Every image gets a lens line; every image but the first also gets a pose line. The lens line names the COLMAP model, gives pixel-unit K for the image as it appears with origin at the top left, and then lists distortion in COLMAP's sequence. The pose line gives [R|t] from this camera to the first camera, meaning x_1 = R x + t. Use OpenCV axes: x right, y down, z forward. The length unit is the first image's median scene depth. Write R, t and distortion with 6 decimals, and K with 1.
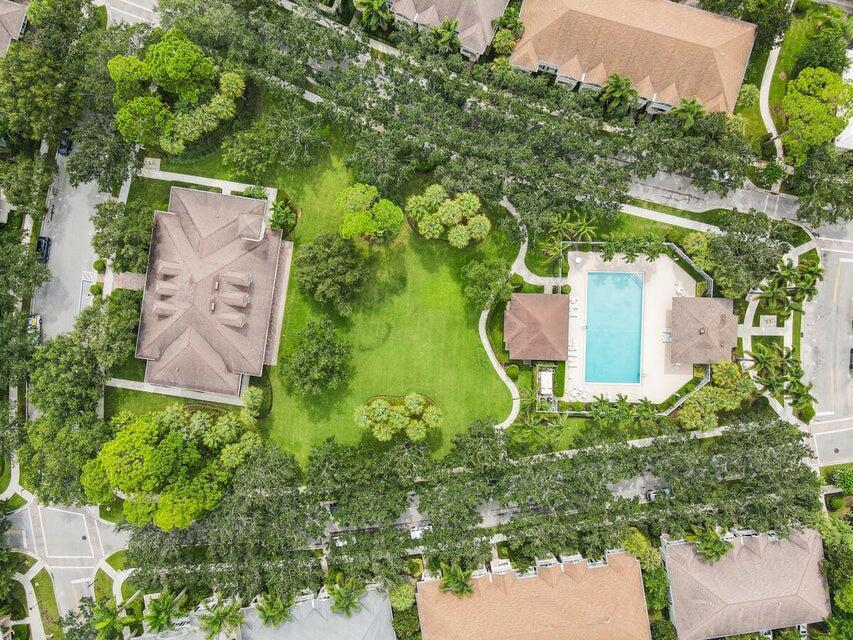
lens RADIAL K [[628.9, 0, 426.5], [0, 628.9, 320.0], [0, 0, 1]] dist [0.021469, 0.001501]
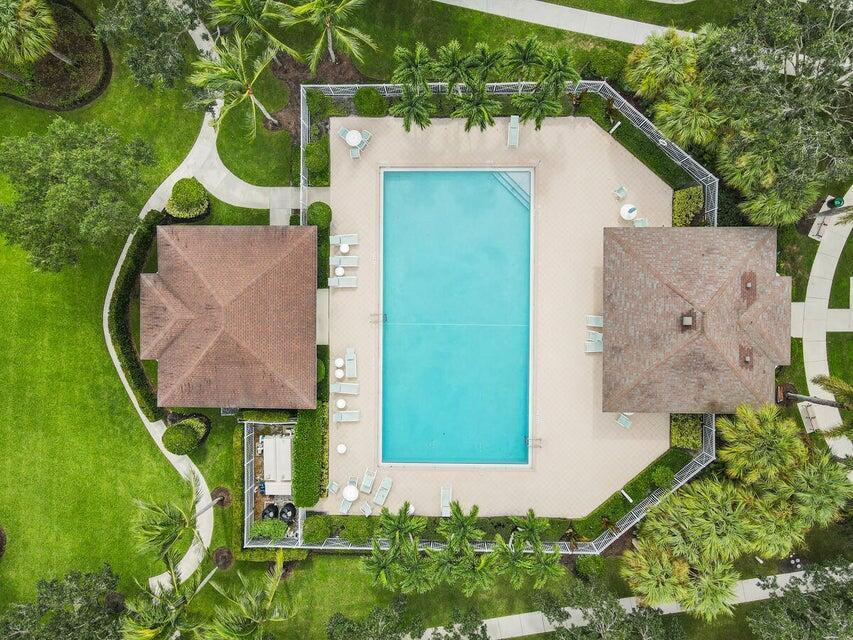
lens RADIAL K [[608.1, 0, 426.5], [0, 608.1, 320.0], [0, 0, 1]] dist [-0.005580, -0.001465]
pose [[0.999083, -0.015709, -0.039823, 0.297441], [0.015366, 0.999842, -0.008914, 0.017007], [0.039957, 0.008294, 0.999167, 0.642670]]
